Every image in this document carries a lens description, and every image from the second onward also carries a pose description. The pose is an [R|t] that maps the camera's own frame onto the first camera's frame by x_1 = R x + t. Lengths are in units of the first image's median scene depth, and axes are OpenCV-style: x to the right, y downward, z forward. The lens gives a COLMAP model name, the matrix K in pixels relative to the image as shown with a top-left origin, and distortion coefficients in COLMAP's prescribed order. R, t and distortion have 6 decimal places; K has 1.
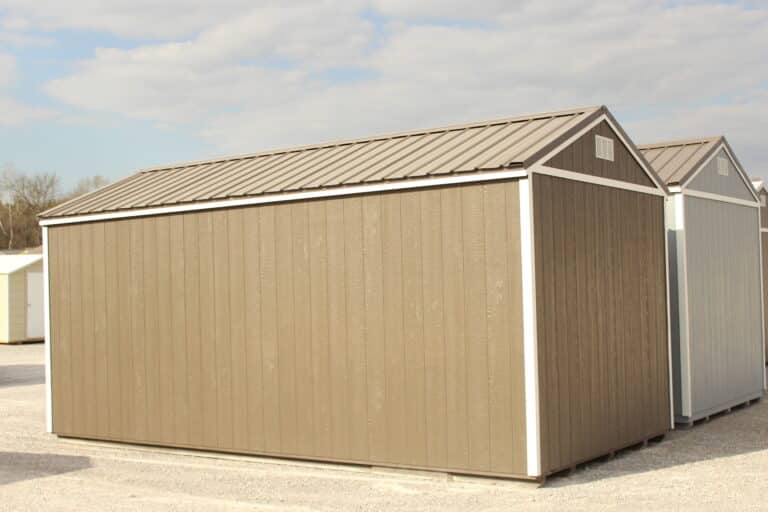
lens RADIAL K [[970.7, 0, 384.0], [0, 970.7, 256.0], [0, 0, 1]] dist [0.171887, 0.020888]
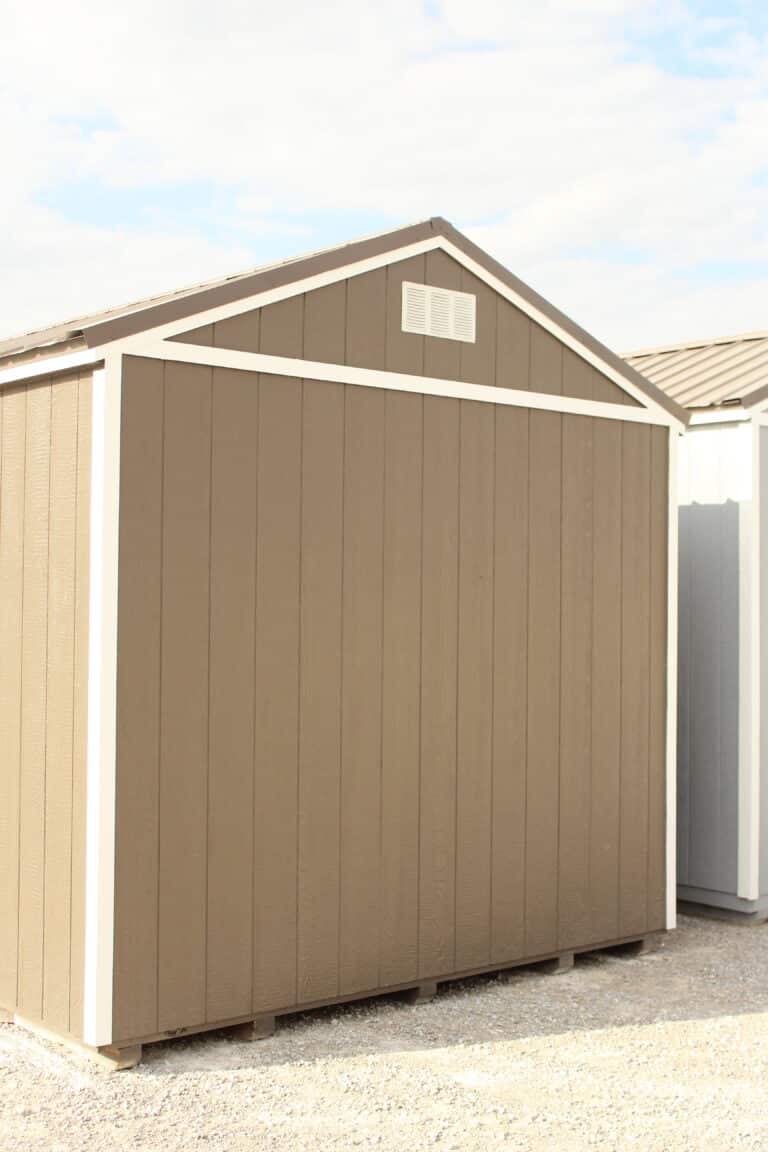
lens RADIAL K [[1456.1, 0, 384.0], [0, 1456.1, 576.0], [0, 0, 1]] dist [0.171887, 0.020888]
pose [[0.972787, 0.020491, -0.230793, 0.358146], [-0.016278, 0.999665, 0.020143, -0.002189], [0.231128, -0.015838, 0.972794, 0.338046]]
